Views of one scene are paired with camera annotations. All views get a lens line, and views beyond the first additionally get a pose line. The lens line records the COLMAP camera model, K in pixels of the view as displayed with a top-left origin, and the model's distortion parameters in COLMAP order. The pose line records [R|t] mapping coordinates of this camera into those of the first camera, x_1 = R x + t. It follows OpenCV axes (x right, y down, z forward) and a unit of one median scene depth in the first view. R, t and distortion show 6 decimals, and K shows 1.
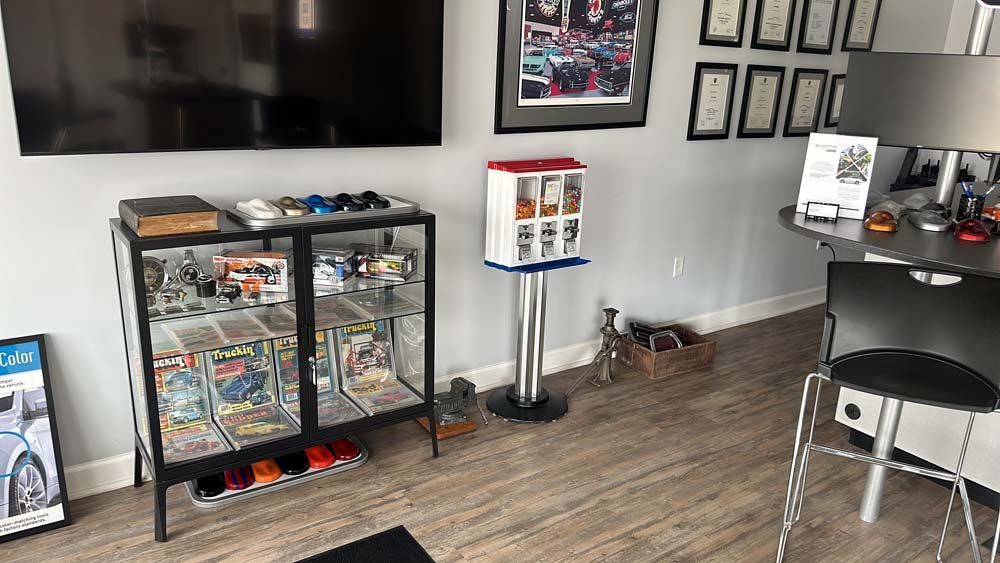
lens RADIAL K [[728.5, 0, 491.5], [0, 728.5, 284.8], [0, 0, 1]] dist [0.154534, -0.218566]
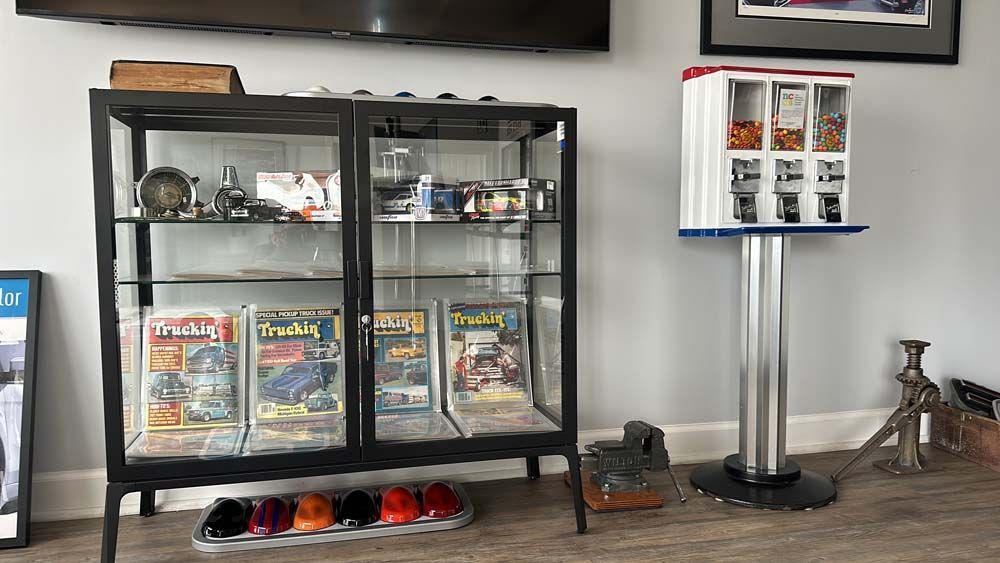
lens RADIAL K [[728.5, 0, 491.5], [0, 728.5, 284.8], [0, 0, 1]] dist [0.154534, -0.218566]
pose [[0.938858, -0.011288, -0.344120, 0.060323], [-0.062961, 0.976981, -0.203822, 0.160935], [0.338500, 0.213026, 0.916536, 0.380351]]
